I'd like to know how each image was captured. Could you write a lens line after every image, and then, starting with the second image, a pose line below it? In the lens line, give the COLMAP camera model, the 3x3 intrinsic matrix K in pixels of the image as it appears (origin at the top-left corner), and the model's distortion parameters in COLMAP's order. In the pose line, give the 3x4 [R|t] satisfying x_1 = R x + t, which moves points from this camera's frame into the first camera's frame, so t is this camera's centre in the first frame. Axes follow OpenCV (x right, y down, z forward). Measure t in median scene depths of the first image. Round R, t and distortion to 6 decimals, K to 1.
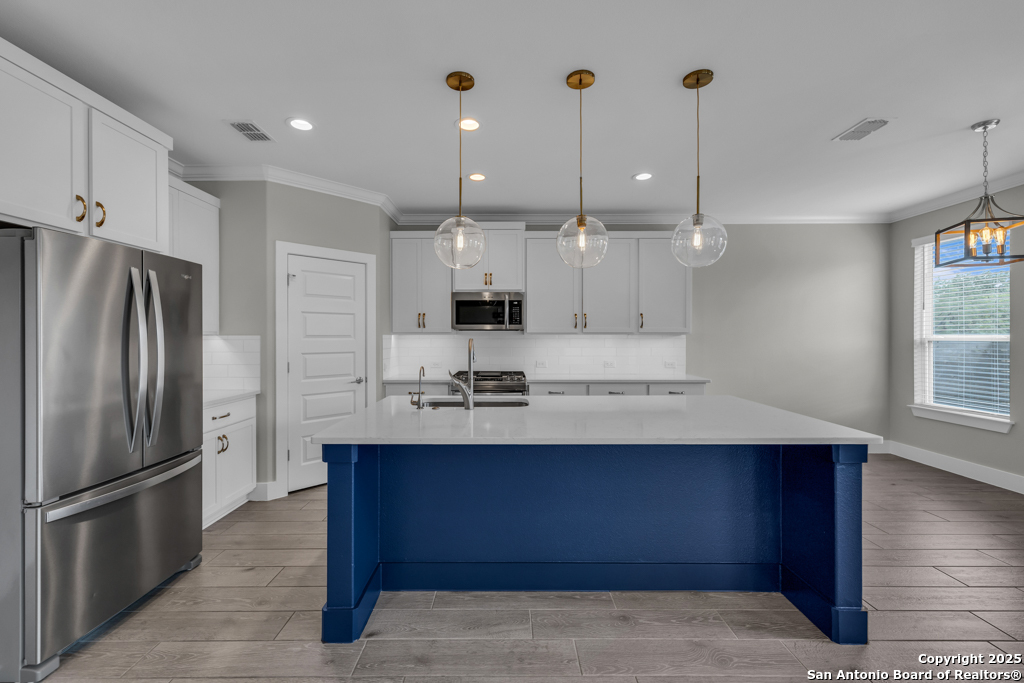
lens RADIAL K [[433.3, 0, 505.5], [0, 433.3, 336.0], [0, 0, 1]] dist [0.002674, 0.000516]
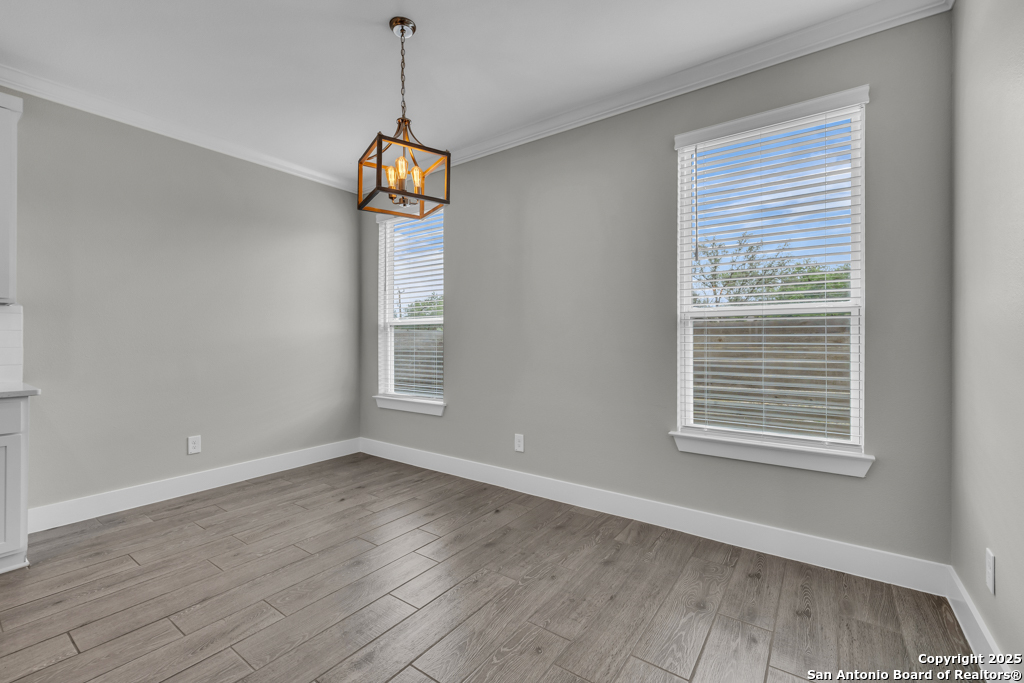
lens RADIAL K [[433.3, 0, 505.5], [0, 433.3, 336.0], [0, 0, 1]] dist [0.002674, 0.000516]
pose [[0.587131, 0.004961, 0.809477, 0.360711], [-0.001110, 0.999985, -0.005324, 0.038336], [-0.809491, 0.002227, 0.587127, 0.247667]]
